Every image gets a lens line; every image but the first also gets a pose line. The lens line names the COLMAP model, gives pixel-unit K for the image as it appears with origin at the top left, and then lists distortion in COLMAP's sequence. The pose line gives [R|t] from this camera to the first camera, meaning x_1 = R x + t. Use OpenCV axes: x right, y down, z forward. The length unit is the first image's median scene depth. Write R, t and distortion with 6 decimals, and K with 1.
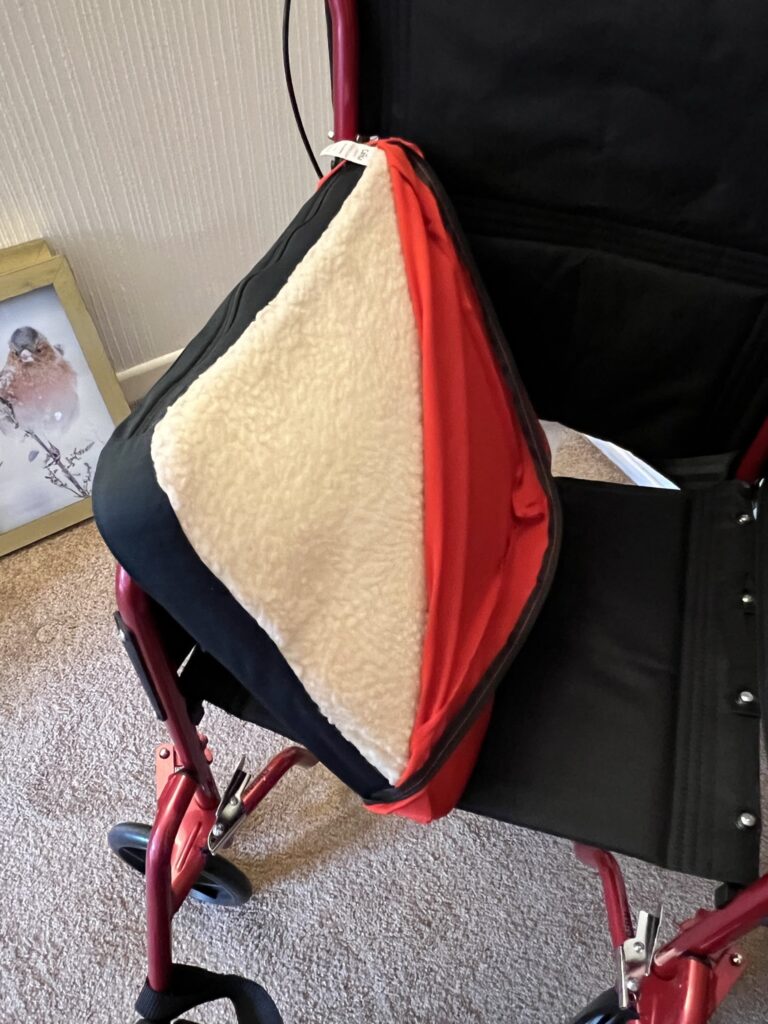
lens RADIAL K [[773.4, 0, 351.3], [0, 773.4, 492.0], [0, 0, 1]] dist [-0.002554, -0.000863]
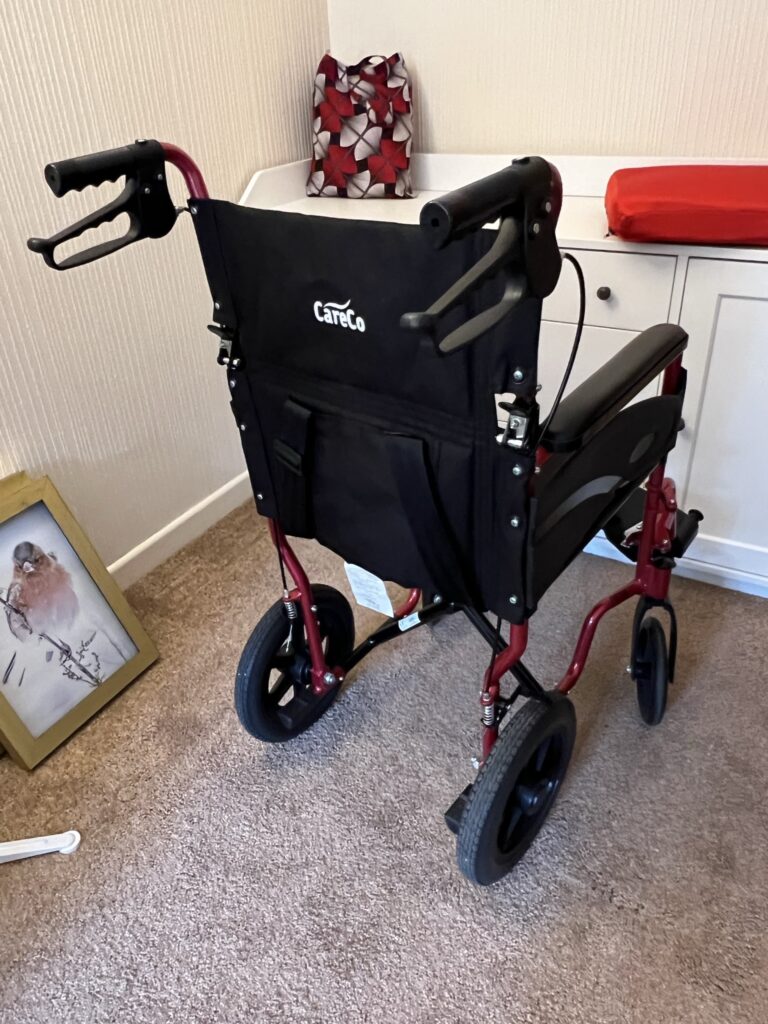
lens RADIAL K [[773.4, 0, 365.3], [0, 773.4, 502.2], [0, 0, 1]] dist [-0.002554, -0.000863]
pose [[0.875547, -0.275739, 0.396717, -0.506292], [0.402048, 0.871175, -0.281799, 0.320222], [-0.267907, 0.406228, 0.873616, -0.201142]]
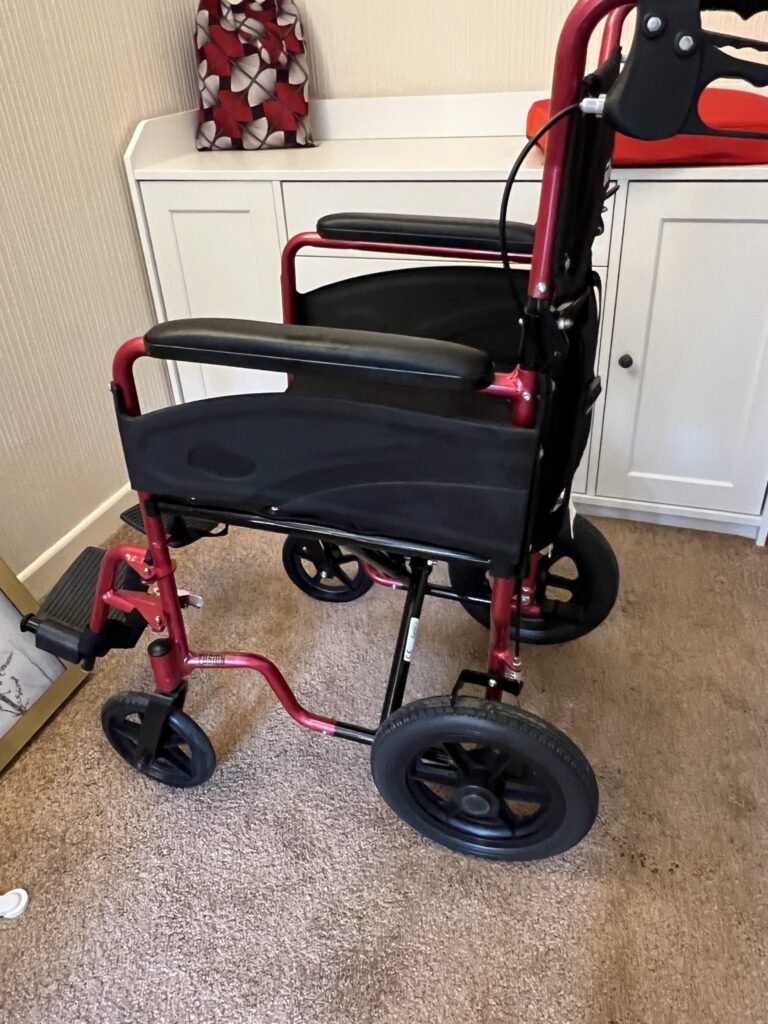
lens RADIAL K [[773.4, 0, 366.4], [0, 773.4, 500.4], [0, 0, 1]] dist [-0.002554, -0.000863]
pose [[0.776539, -0.360556, 0.516707, -0.552537], [0.522416, 0.826906, -0.208107, 0.272324], [-0.352233, 0.431539, 0.830485, -0.029877]]
